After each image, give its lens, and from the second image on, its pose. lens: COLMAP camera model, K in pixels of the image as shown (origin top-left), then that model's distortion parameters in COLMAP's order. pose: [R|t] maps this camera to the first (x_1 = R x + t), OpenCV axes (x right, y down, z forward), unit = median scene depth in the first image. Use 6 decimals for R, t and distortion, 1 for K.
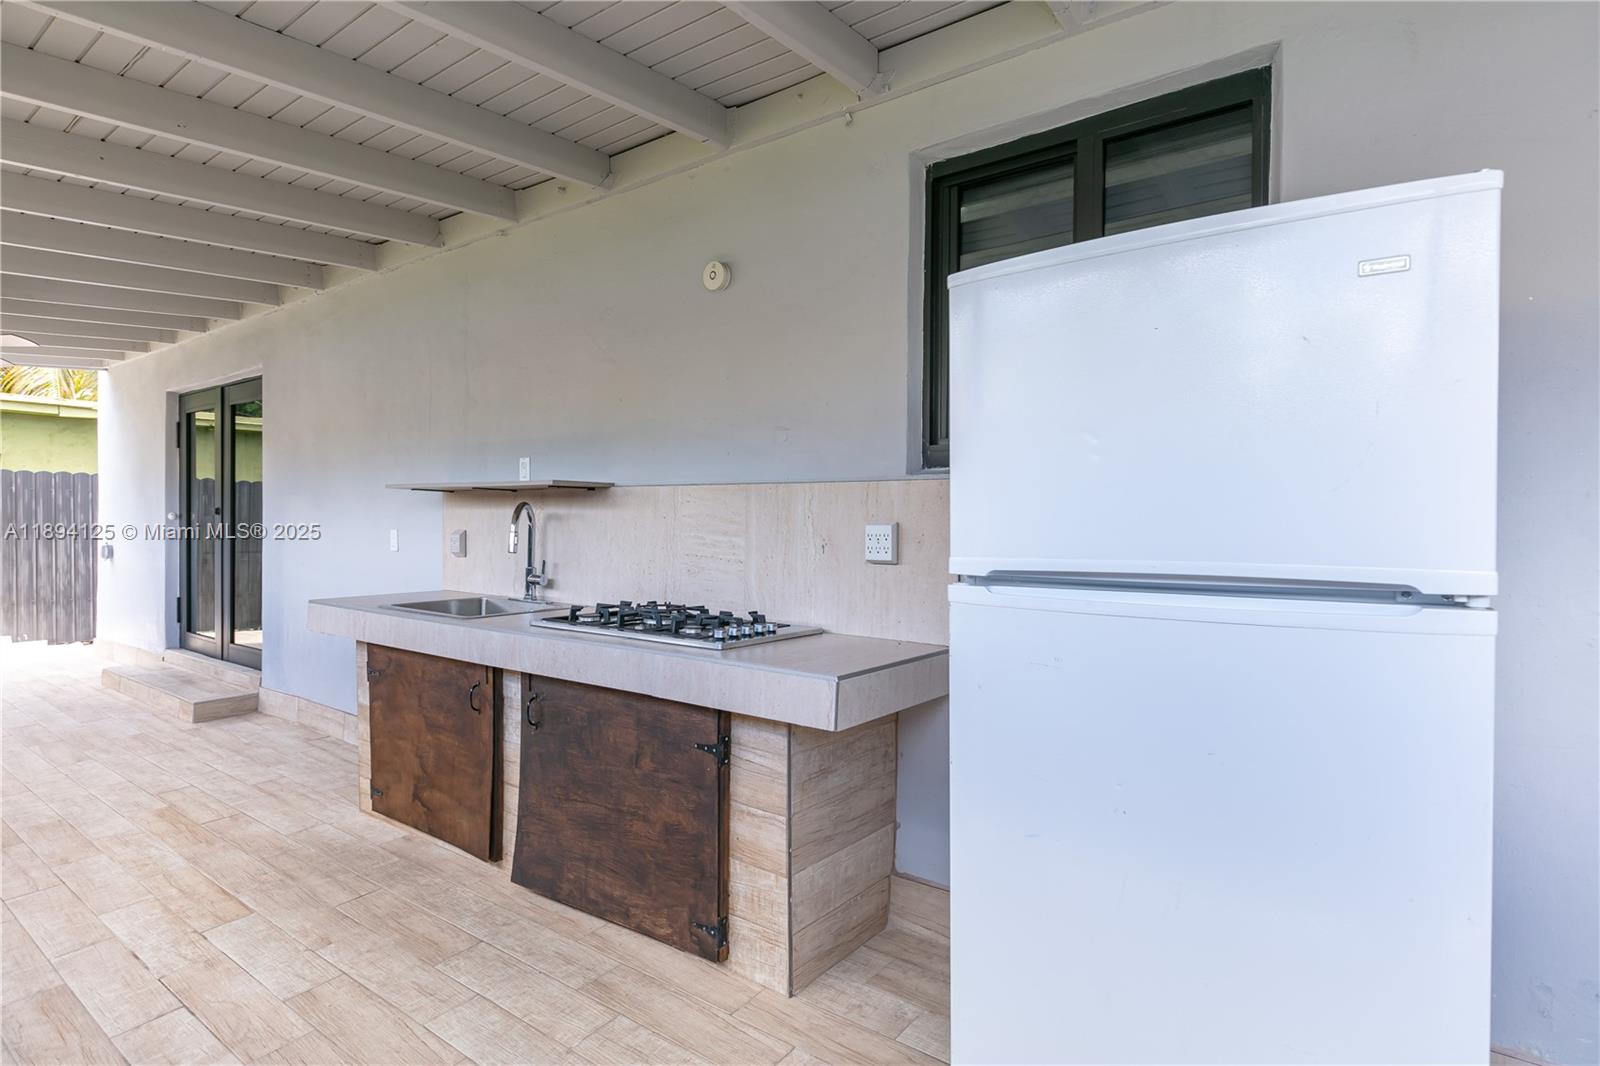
lens RADIAL K [[840.9, 0, 809.6], [0, 840.9, 533.4], [0, 0, 1]] dist [0.001561, -0.000535]
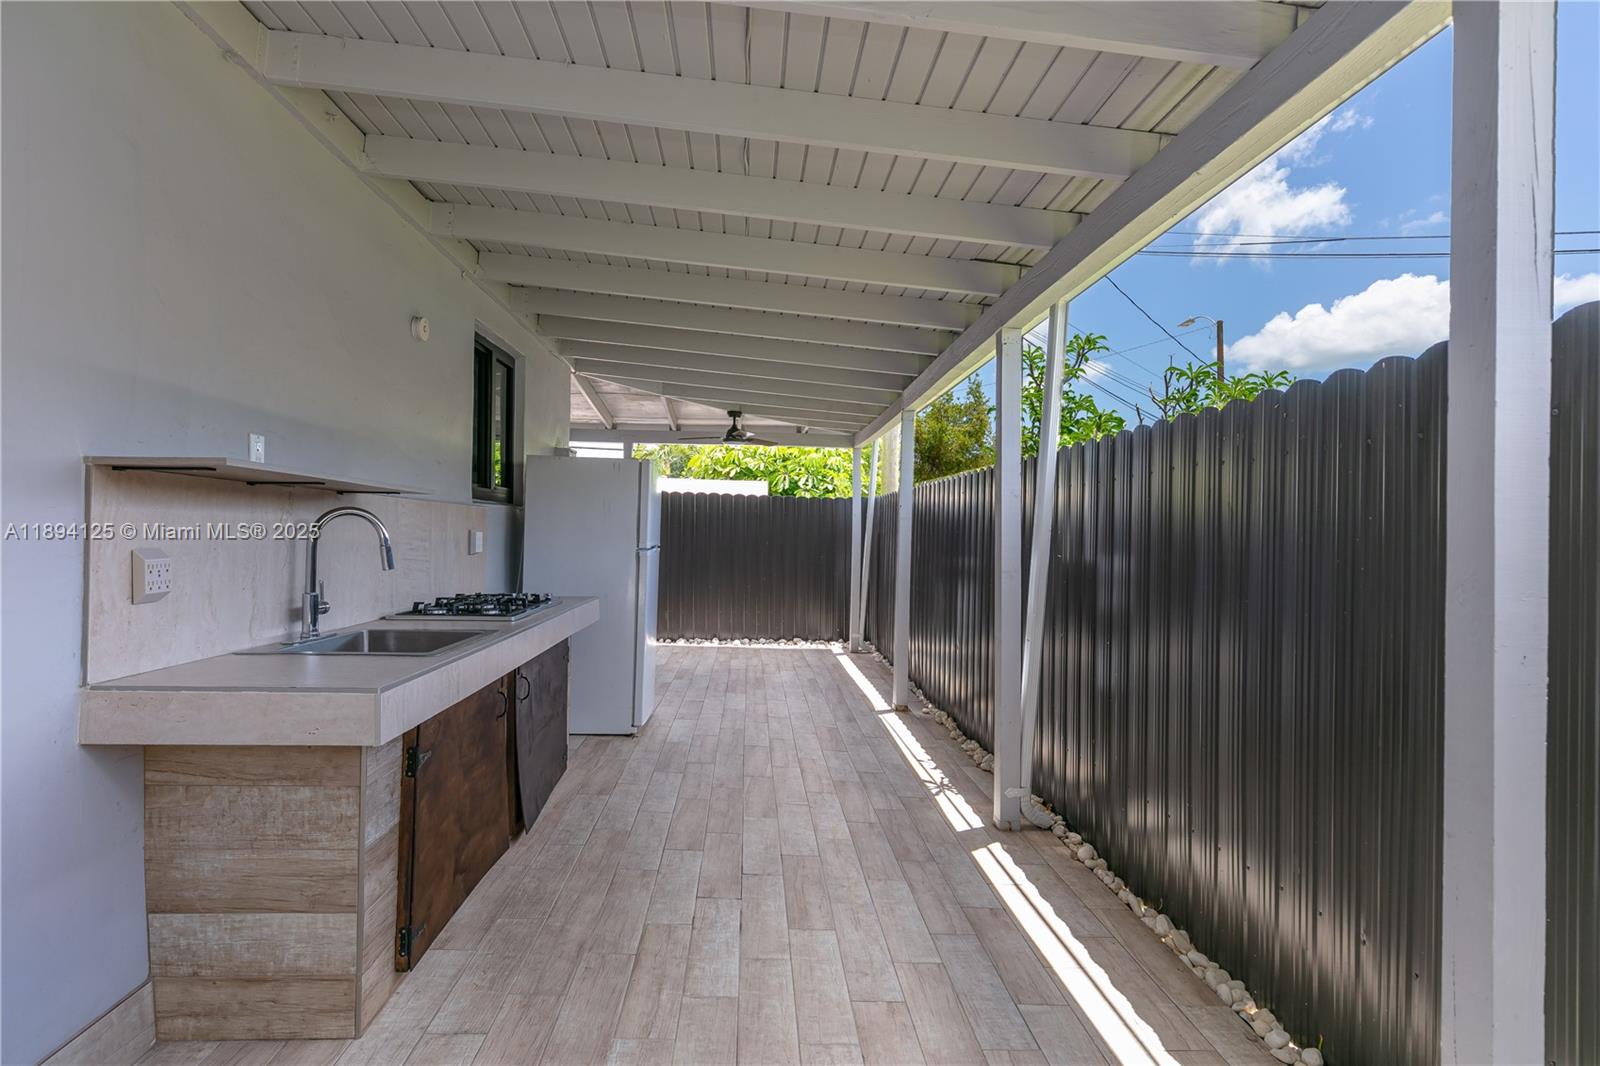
lens RADIAL K [[840.9, 0, 806.3], [0, 840.9, 530.2], [0, 0, 1]] dist [0.001561, -0.000535]
pose [[-0.658170, -0.018065, 0.752652, -1.351760], [-0.012259, 0.999837, 0.013278, -0.034342], [-0.752769, -0.000487, -0.658284, 1.335459]]
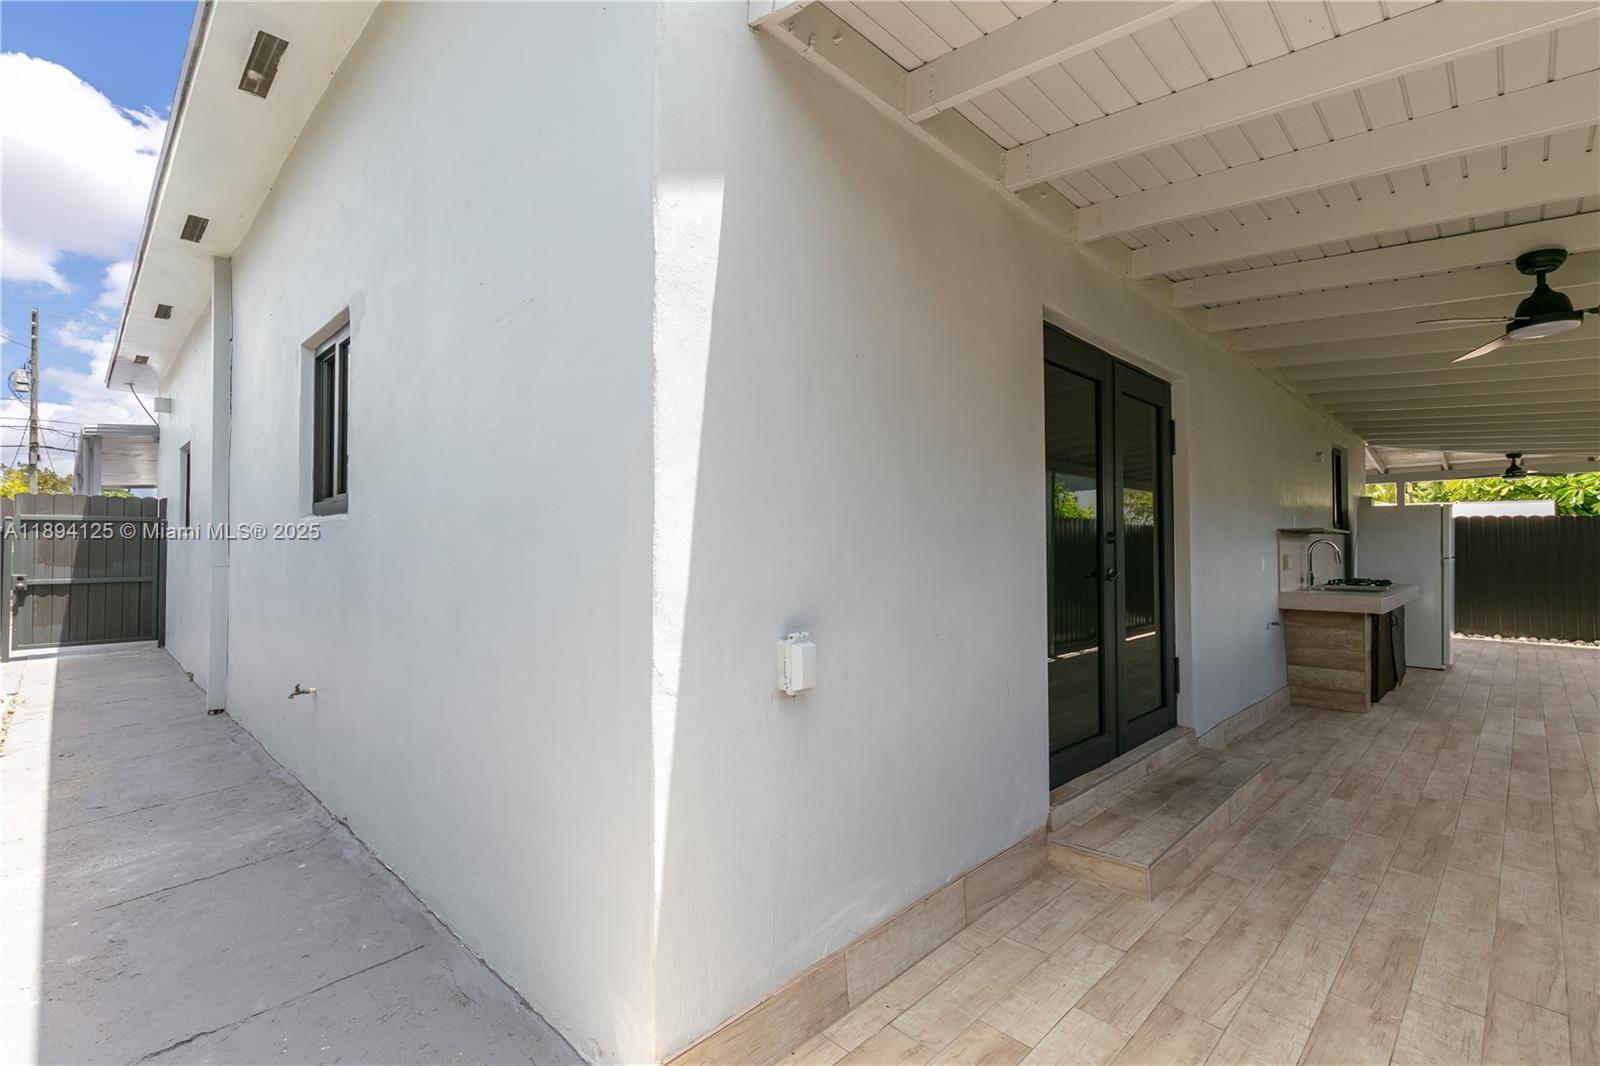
lens RADIAL K [[729.4, 0, 798.7], [0, 729.4, 533.3], [0, 0, 1]] dist [0.011350, 0.001579]
pose [[0.125840, 0.012708, 0.991969, -2.621551], [0.017912, 0.999726, -0.015080, -0.056258], [-0.991889, 0.019666, 0.125578, 2.334958]]
